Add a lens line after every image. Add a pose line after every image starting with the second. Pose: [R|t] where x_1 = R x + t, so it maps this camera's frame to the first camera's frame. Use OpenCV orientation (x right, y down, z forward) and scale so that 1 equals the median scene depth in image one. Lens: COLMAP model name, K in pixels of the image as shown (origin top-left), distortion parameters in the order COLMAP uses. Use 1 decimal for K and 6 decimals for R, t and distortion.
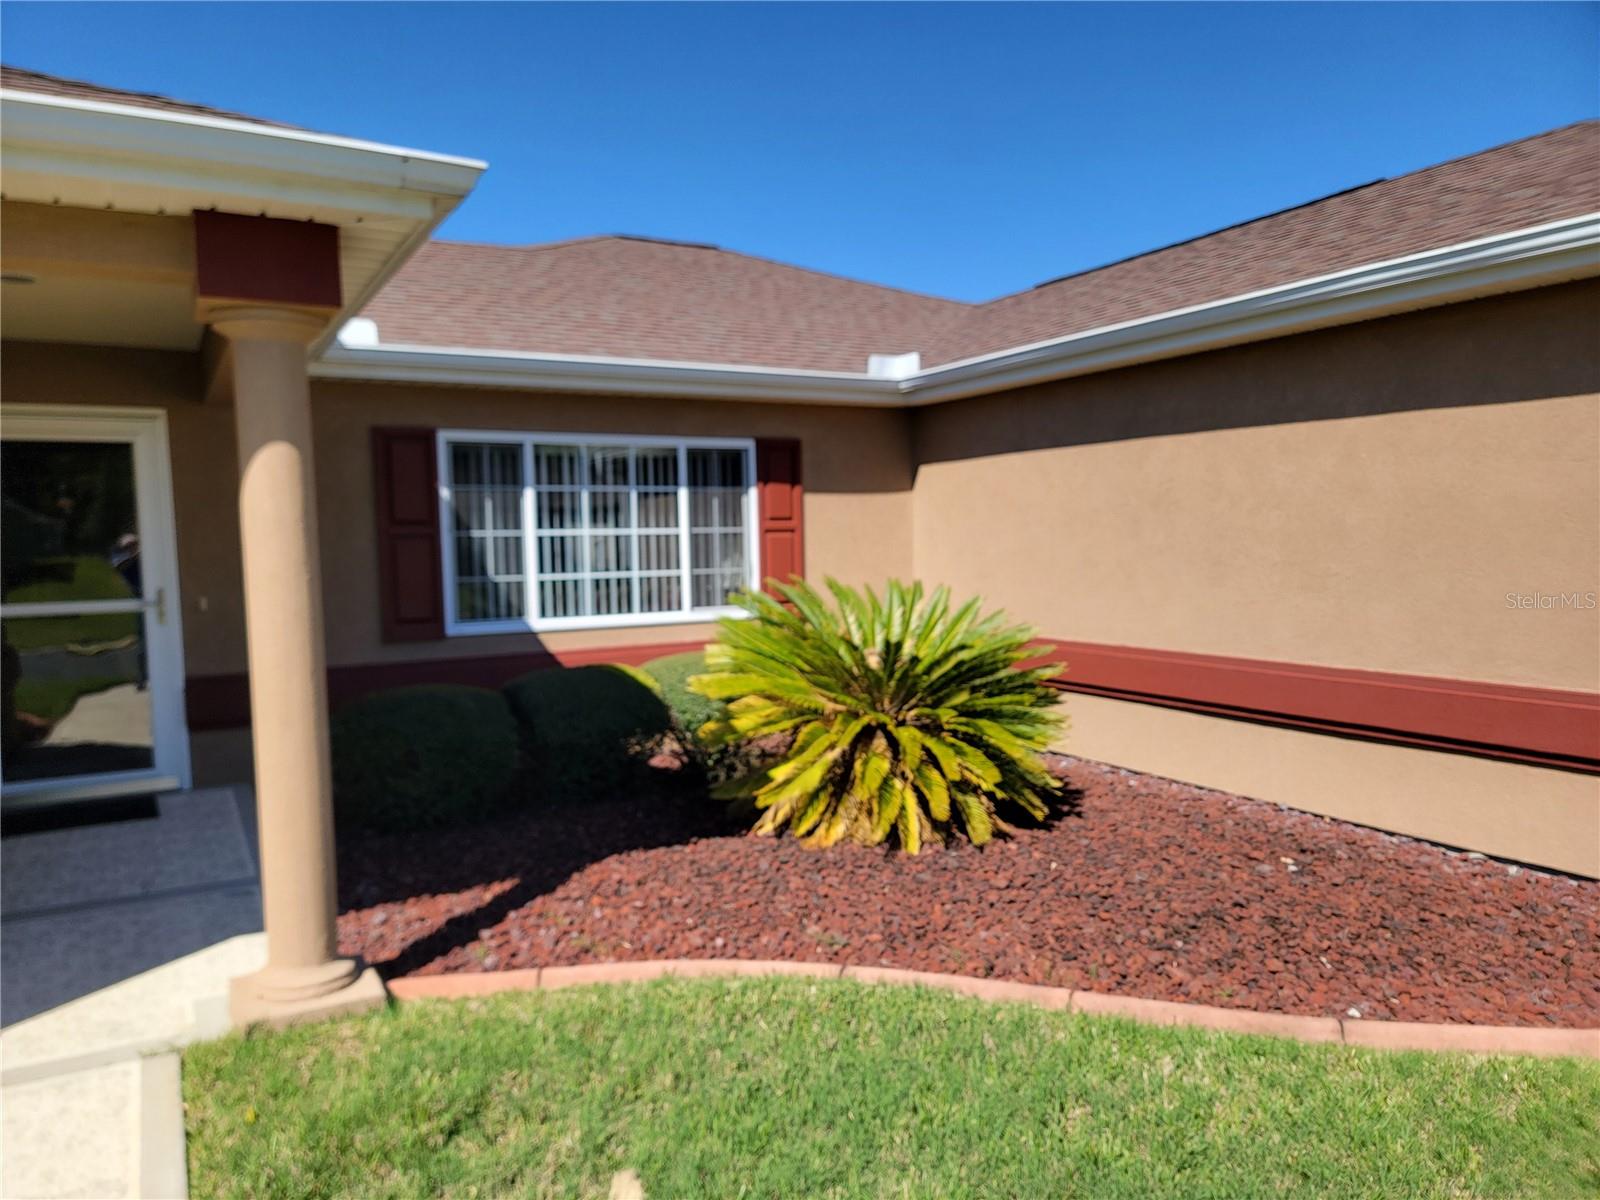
lens RADIAL K [[1108.4, 0, 802.5], [0, 1108.4, 606.9], [0, 0, 1]] dist [0.085064, -0.124278]
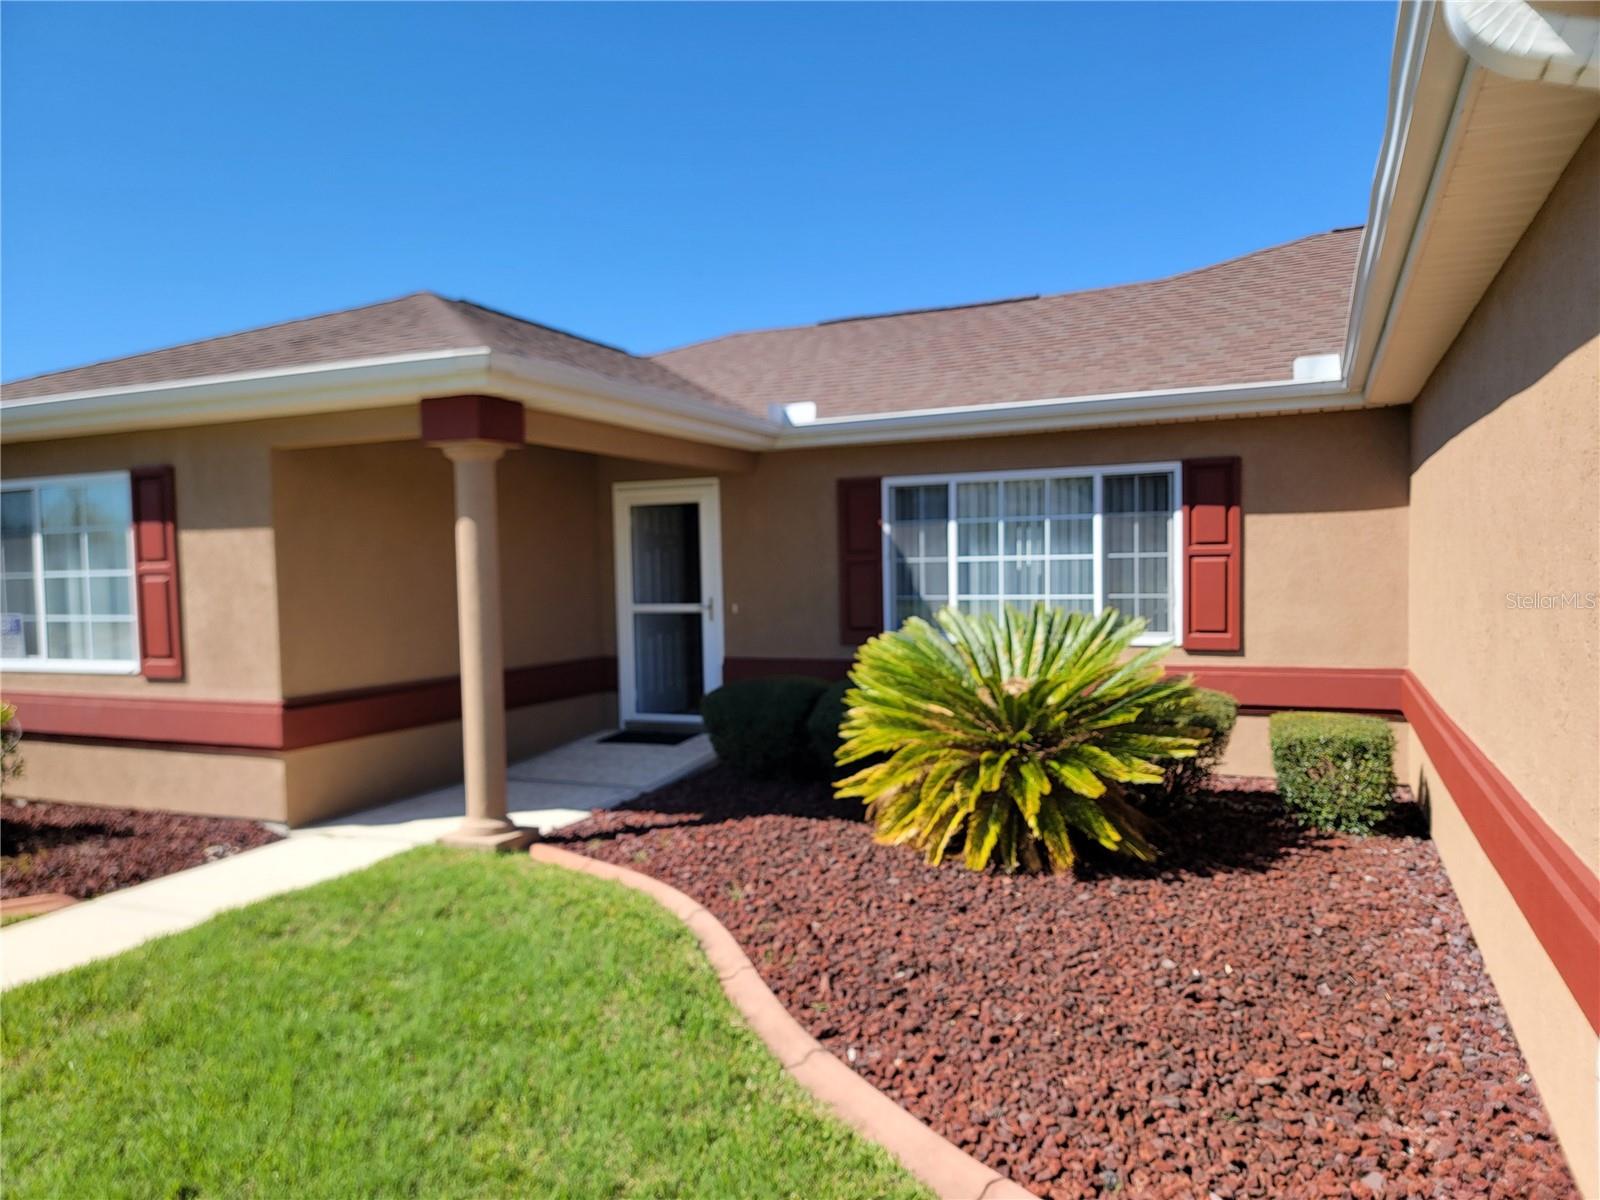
lens RADIAL K [[1128.0, 0, 803.6], [0, 1128.0, 598.6], [0, 0, 1]] dist [-0.002018, -0.063619]
pose [[0.588936, 0.030245, -0.807614, 0.615299], [-0.045236, 0.998967, 0.004423, -0.023392], [0.806913, 0.033928, 0.589695, 0.178888]]
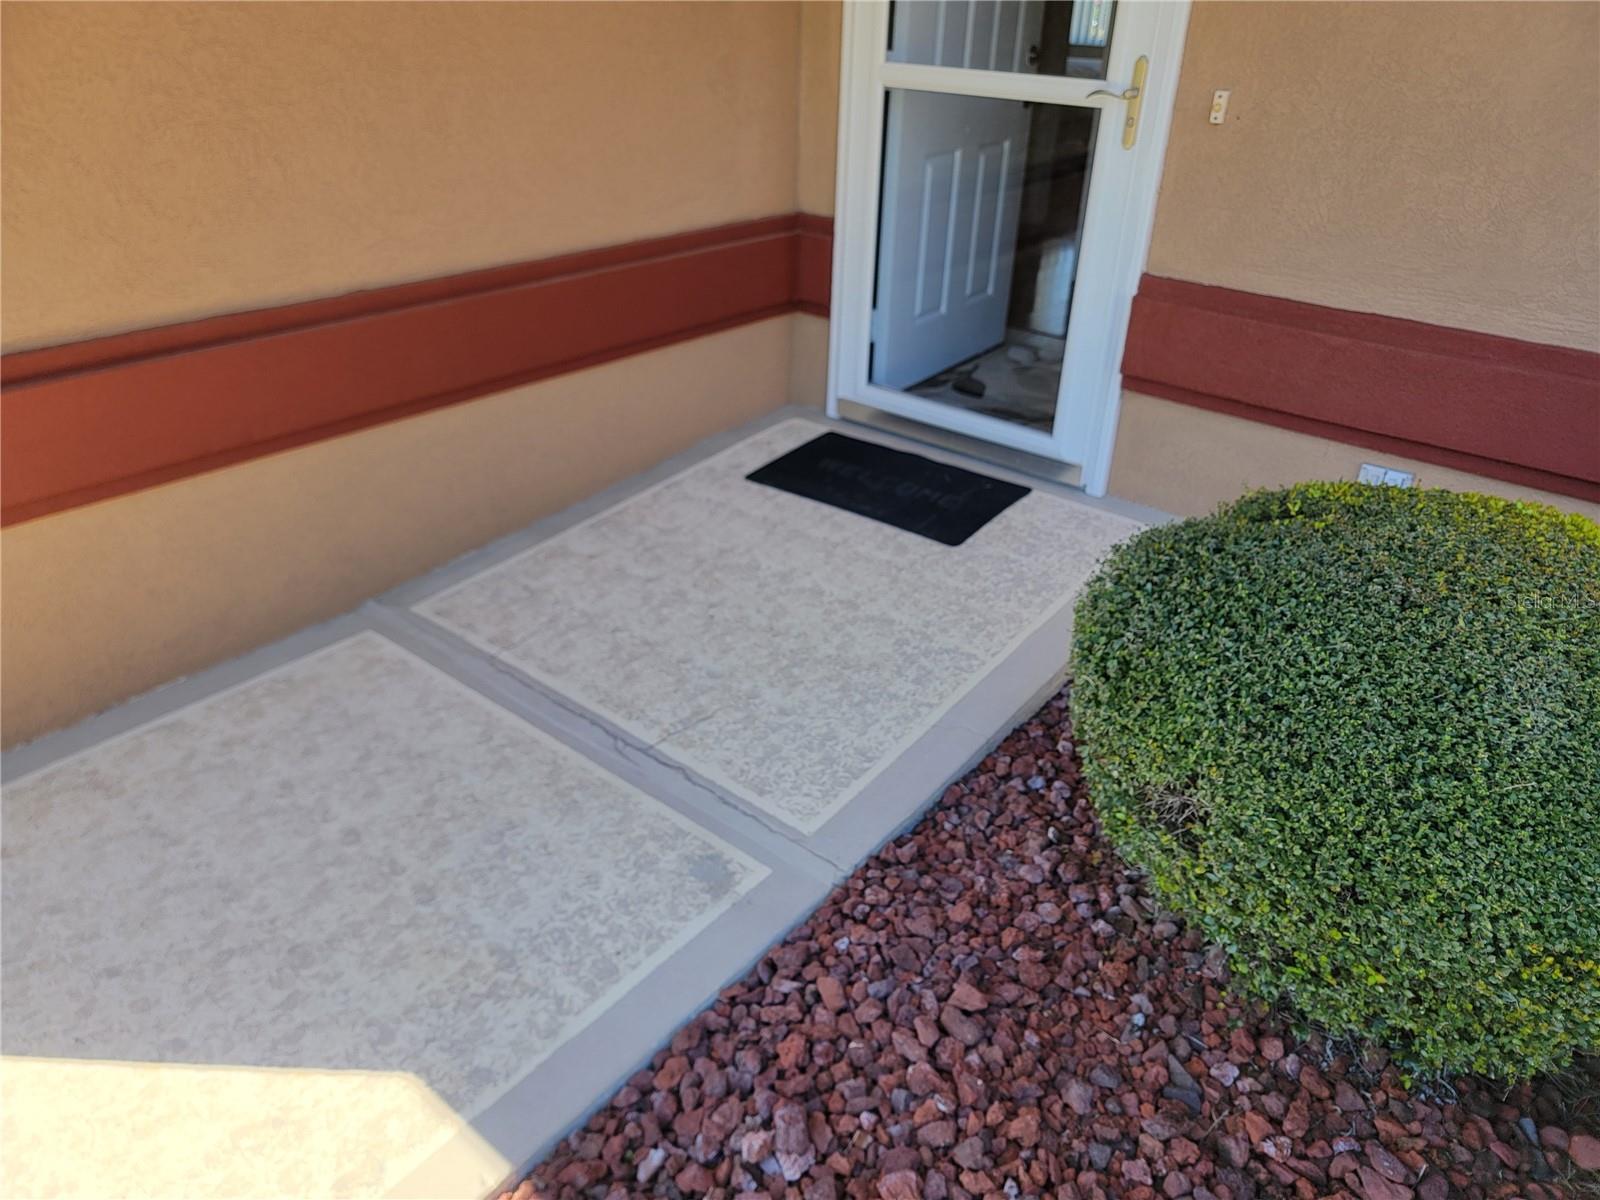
lens RADIAL K [[1121.4, 0, 803.1], [0, 1121.4, 614.0], [0, 0, 1]] dist [0.073464, -0.062133]
pose [[0.367730, 0.489260, -0.790822, -0.134307], [-0.104874, 0.866802, 0.487500, -0.026902], [0.924000, -0.096332, 0.370059, 0.587823]]
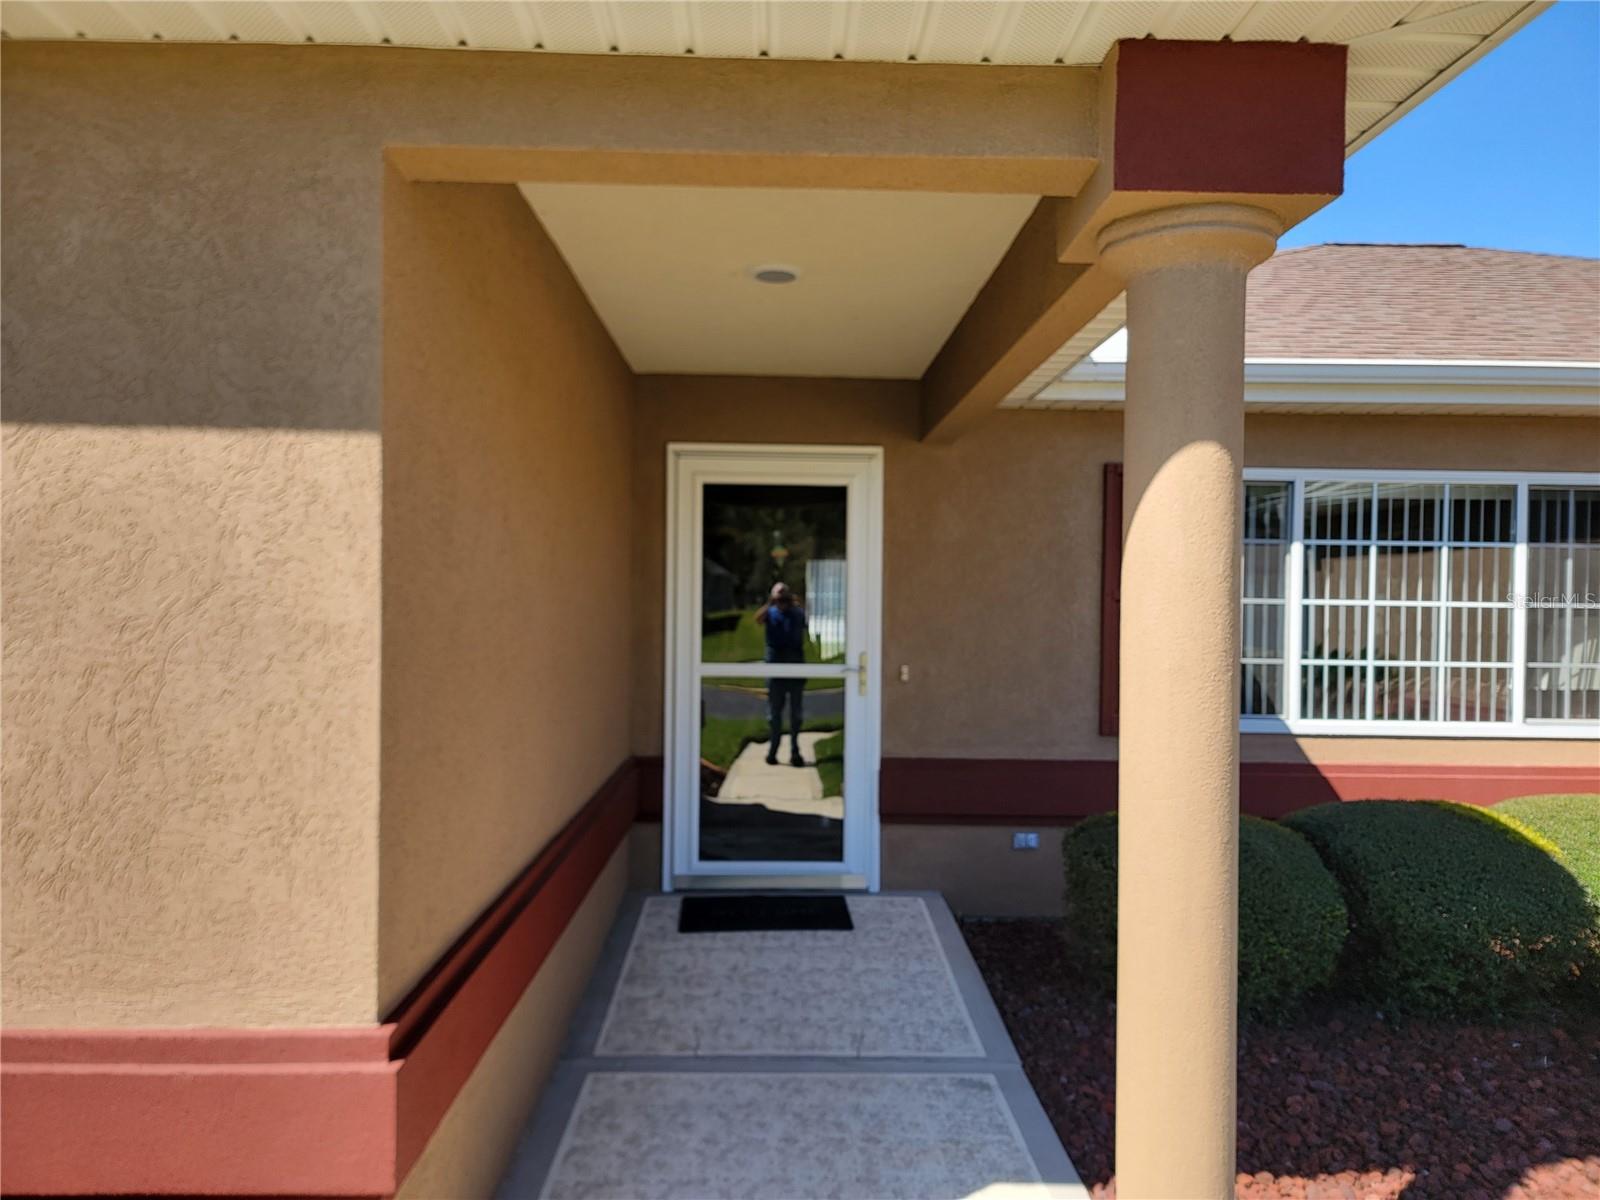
lens RADIAL K [[1108.4, 0, 802.5], [0, 1108.4, 606.9], [0, 0, 1]] dist [0.085064, -0.124278]
pose [[0.878341, 0.035343, -0.476727, -0.174939], [-0.062583, 0.997182, -0.041377, -0.011823], [0.473921, 0.066178, 0.878077, 0.190203]]
